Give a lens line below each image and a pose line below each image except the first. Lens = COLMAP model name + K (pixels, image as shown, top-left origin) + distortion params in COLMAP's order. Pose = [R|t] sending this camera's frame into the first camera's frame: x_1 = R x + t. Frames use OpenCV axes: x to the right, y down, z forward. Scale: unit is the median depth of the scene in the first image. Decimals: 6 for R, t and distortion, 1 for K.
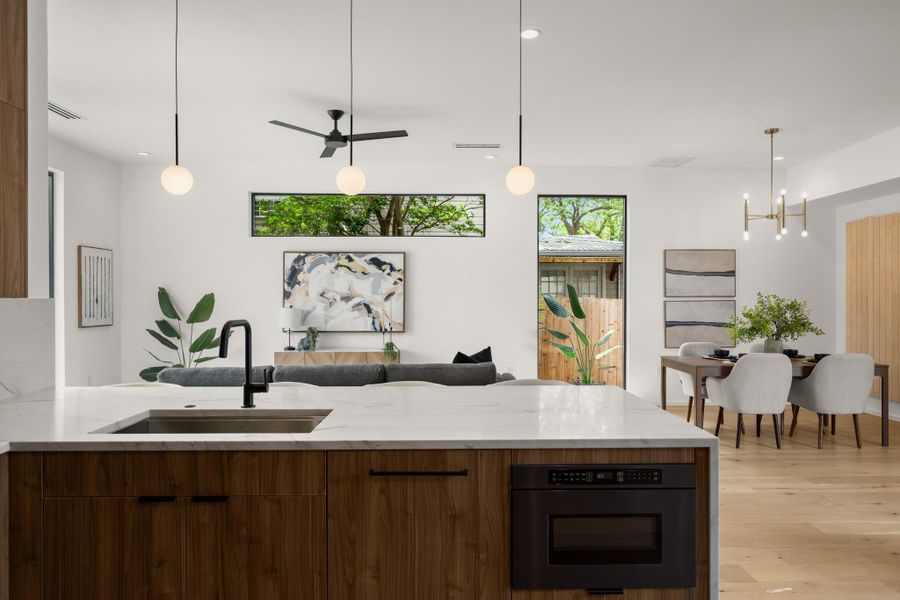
lens RADIAL K [[581.3, 0, 456.7], [0, 581.3, 299.1], [0, 0, 1]] dist [0.002556, 0.002931]
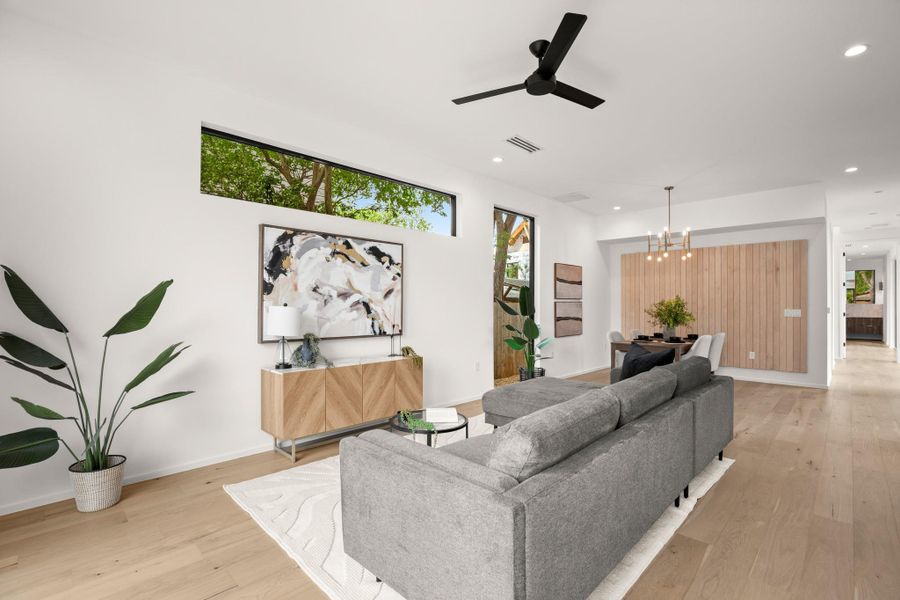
lens RADIAL K [[411.2, 0, 460.7], [0, 411.2, 304.0], [0, 0, 1]] dist [-0.019709, 0.005607]
pose [[0.711670, 0.004264, 0.702501, -0.467559], [-0.002202, 0.999990, -0.003839, 0.012752], [-0.702510, 0.001185, 0.711673, 0.496269]]
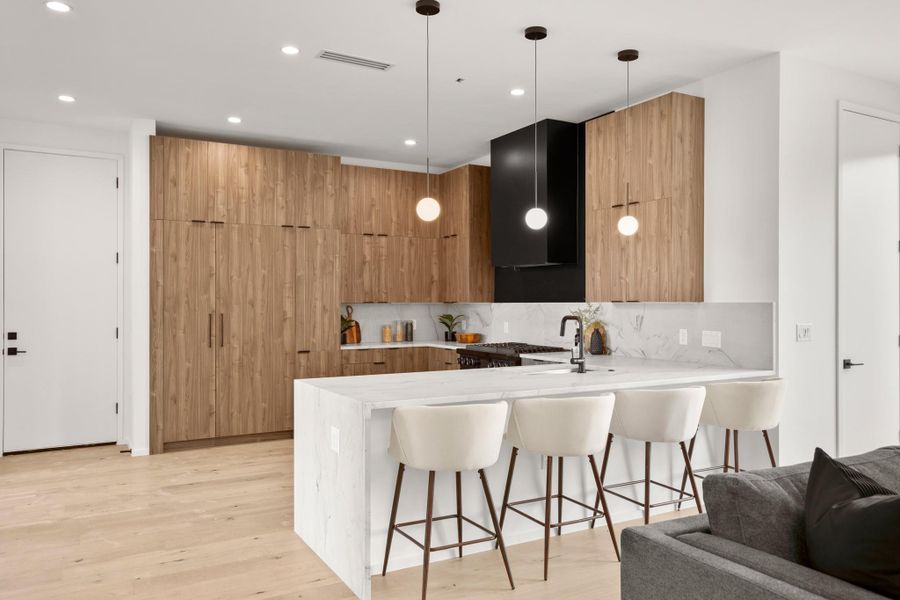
lens RADIAL K [[669.7, 0, 456.8], [0, 669.7, 300.0], [0, 0, 1]] dist [0.016193, -0.003021]
pose [[-0.881074, 0.002173, -0.472973, 0.263903], [0.002156, 0.999998, 0.000577, -0.003542], [0.472973, -0.000512, -0.881077, 0.819459]]
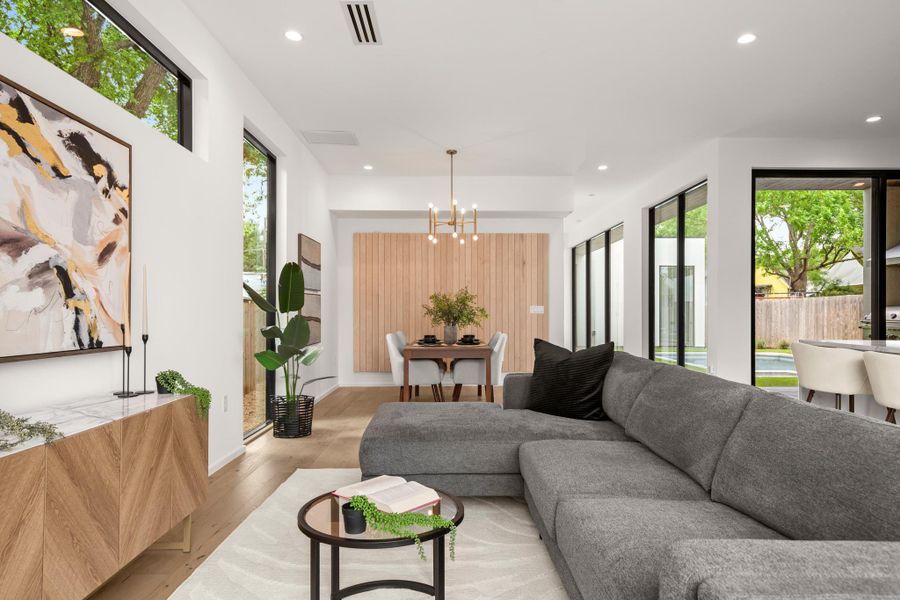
lens RADIAL K [[540.4, 0, 455.4], [0, 540.4, 312.1], [0, 0, 1]] dist [-0.016516, 0.011426]
pose [[0.010611, 0.001018, 0.999943, -0.456112], [0.001977, 0.999998, -0.001040, 0.033888], [-0.999942, 0.001988, 0.010609, 0.778592]]
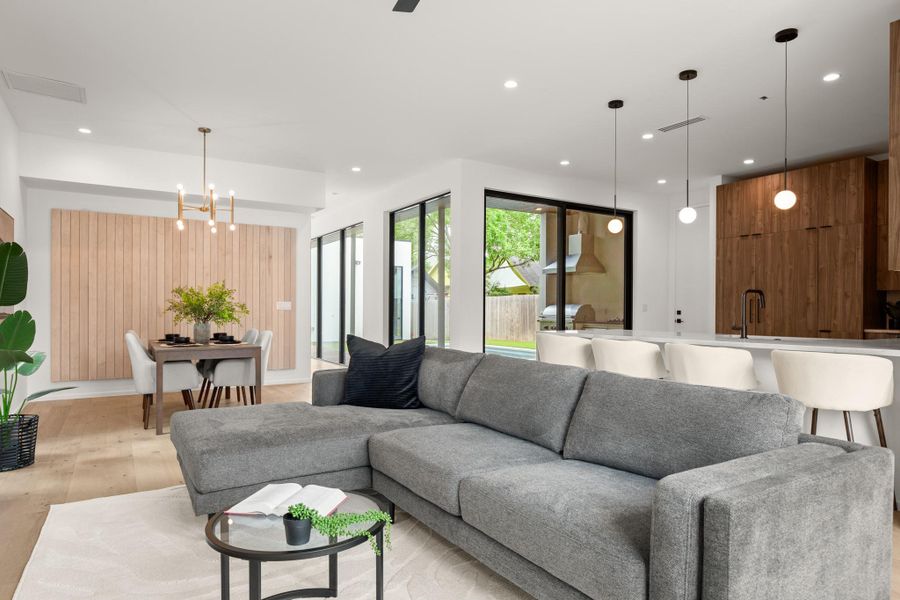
lens RADIAL K [[540.4, 0, 450.8], [0, 540.4, 309.2], [0, 0, 1]] dist [-0.016516, 0.011426]
pose [[-0.511867, -0.002220, 0.859062, -0.441857], [-0.002778, 0.999996, 0.000929, 0.033295], [-0.859060, -0.001911, -0.511871, 0.889421]]
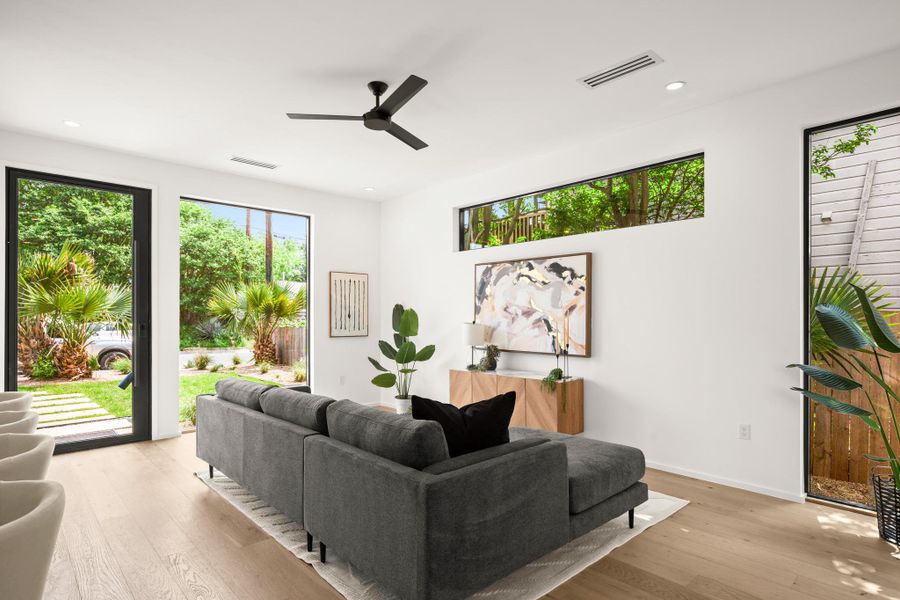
lens RADIAL K [[480.7, 0, 457.6], [0, 480.7, 315.6], [0, 0, 1]] dist [-0.002343, 0.001036]
pose [[0.670689, -0.000997, -0.741738, 0.267133], [-0.002702, 0.999989, -0.003787, 0.005252], [0.741734, 0.004544, 0.670679, 0.449985]]
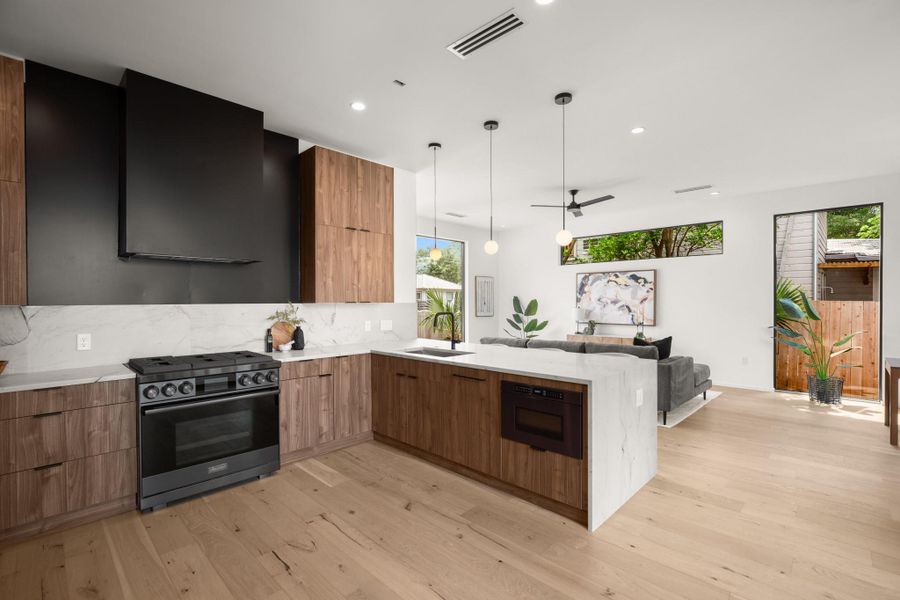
lens RADIAL K [[411.2, 0, 454.7], [0, 411.2, 303.7], [0, 0, 1]] dist [-0.019709, 0.005607]
pose [[0.705221, 0.001960, -0.708985, 0.276815], [0.000709, 0.999994, 0.003469, -0.001193], [0.708987, -0.002949, 0.705215, -0.053555]]
